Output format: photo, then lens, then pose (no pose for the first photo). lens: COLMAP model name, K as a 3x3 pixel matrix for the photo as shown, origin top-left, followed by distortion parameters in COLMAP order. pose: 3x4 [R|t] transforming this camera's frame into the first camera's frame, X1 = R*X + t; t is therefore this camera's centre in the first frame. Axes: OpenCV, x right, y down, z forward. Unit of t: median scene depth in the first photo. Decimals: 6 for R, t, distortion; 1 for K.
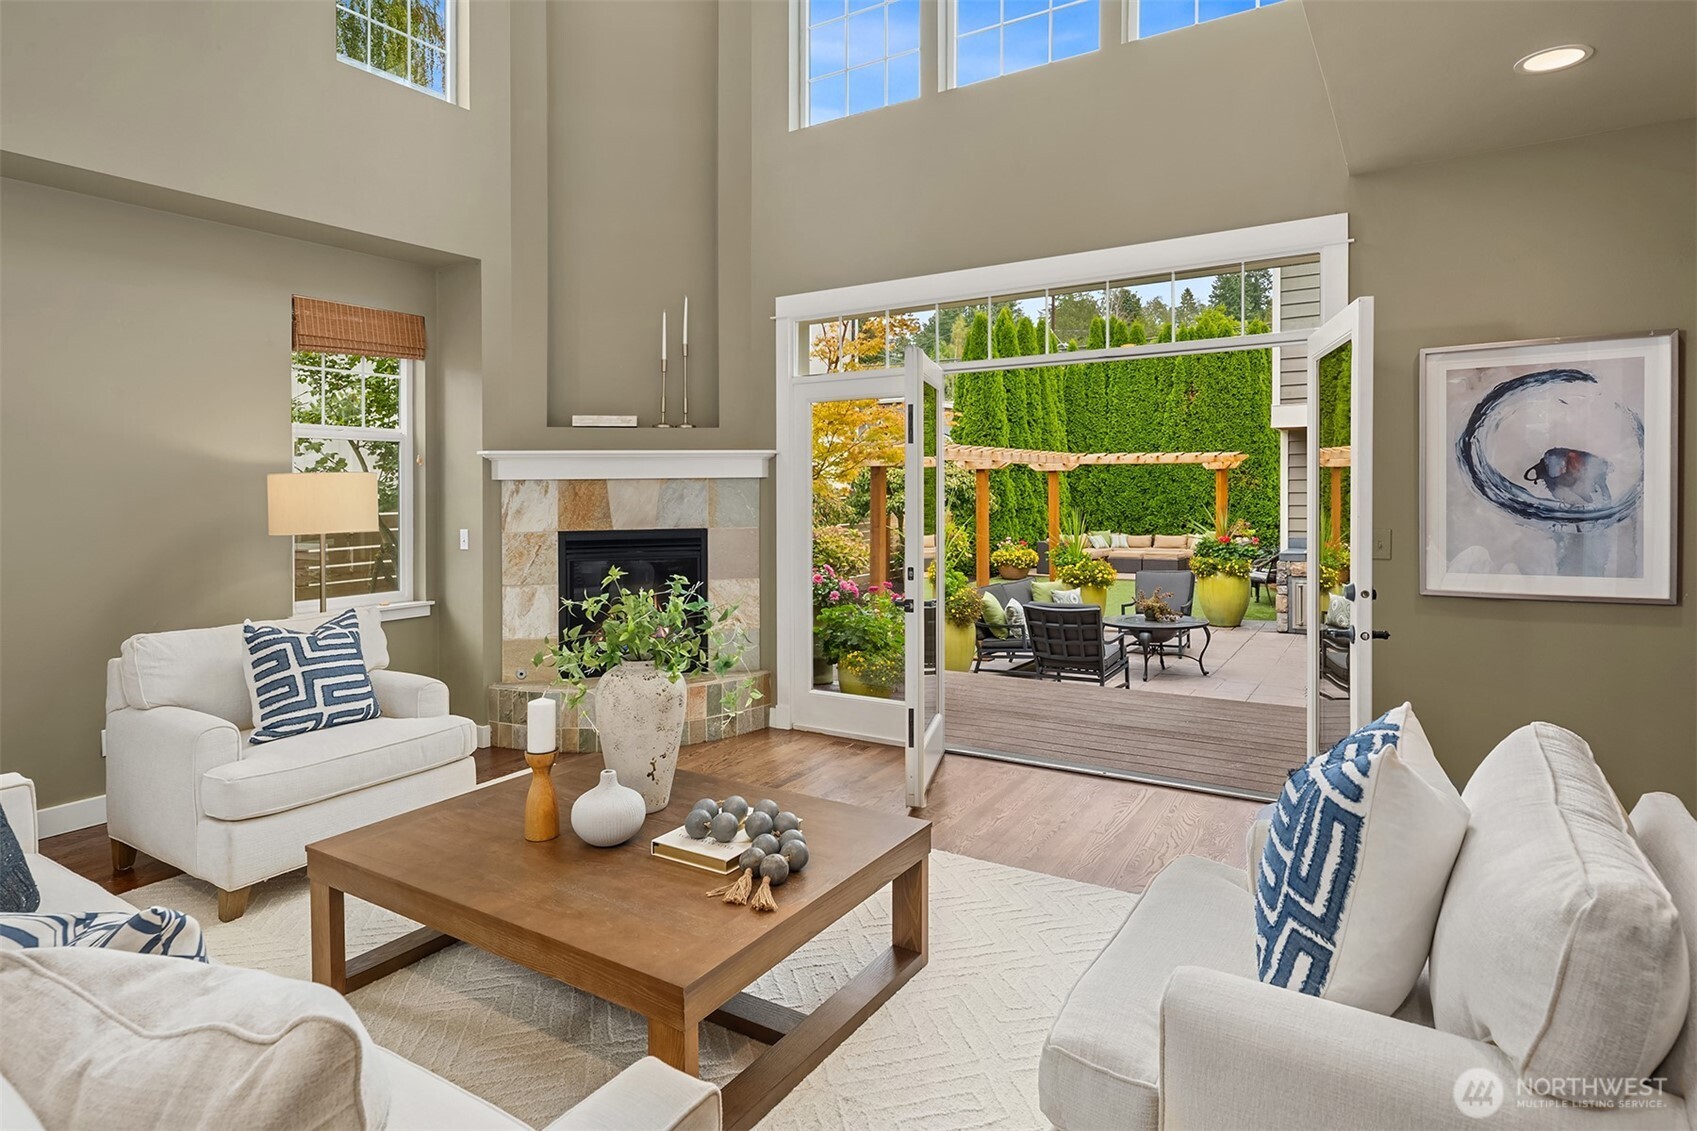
lens RADIAL K [[926.8, 0, 848.5], [0, 926.8, 490.7], [0, 0, 1]] dist [-0.000778, -0.000458]
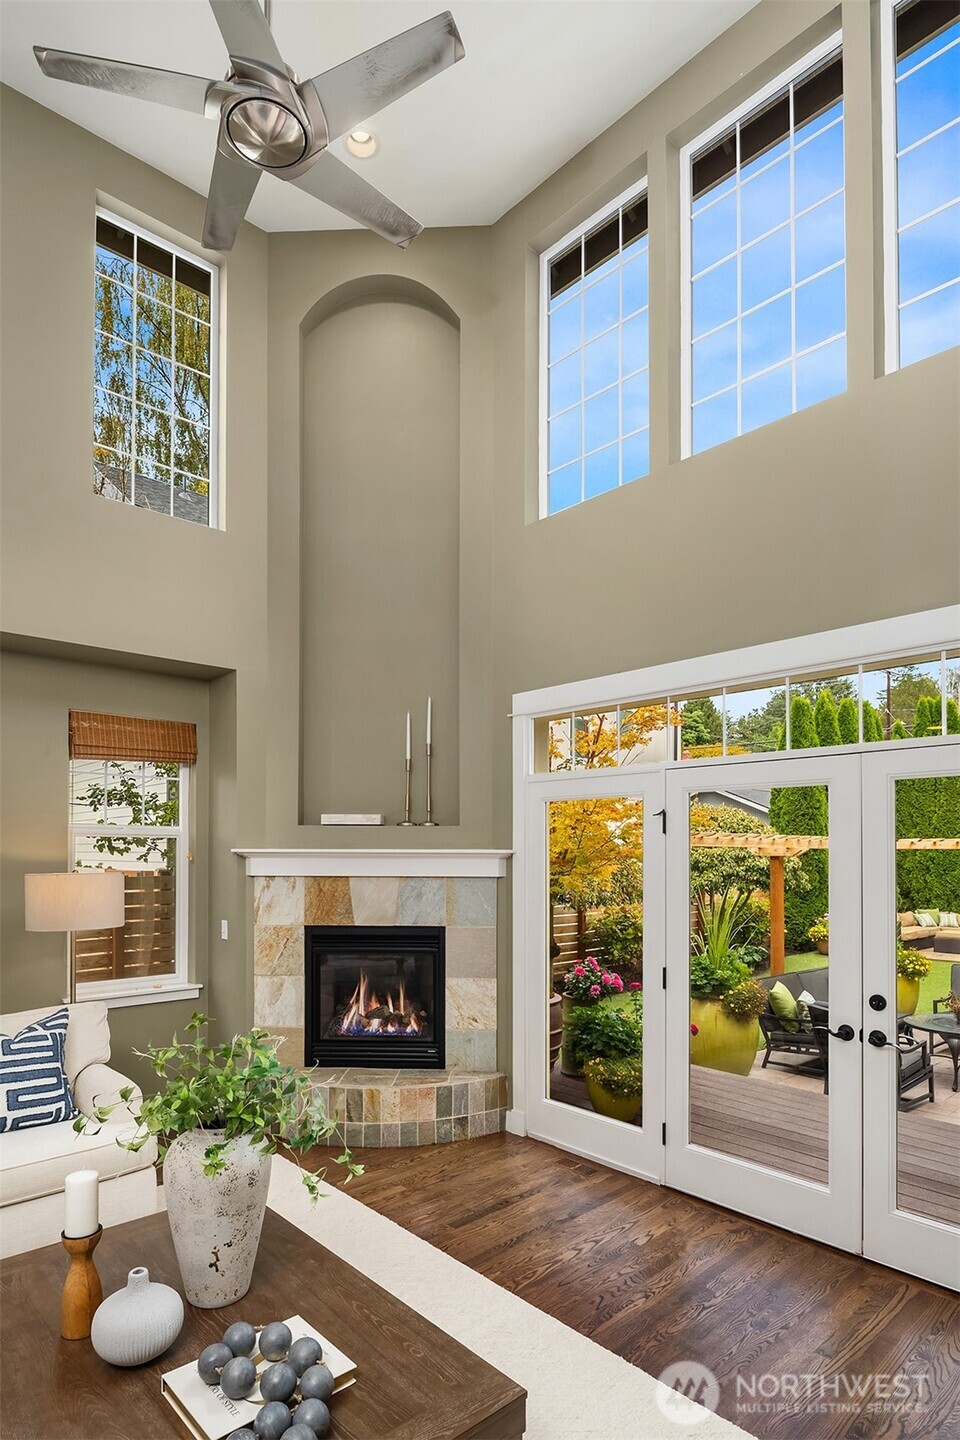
lens RADIAL K [[792.7, 0, 483.8], [0, 792.7, 843.1], [0, 0, 1]] dist [-0.001203, -0.000881]
pose [[0.965910, 0.011111, -0.258639, 0.111390], [-0.014712, 0.999820, -0.011991, -0.040868], [0.258459, 0.015387, 0.965900, 0.186219]]
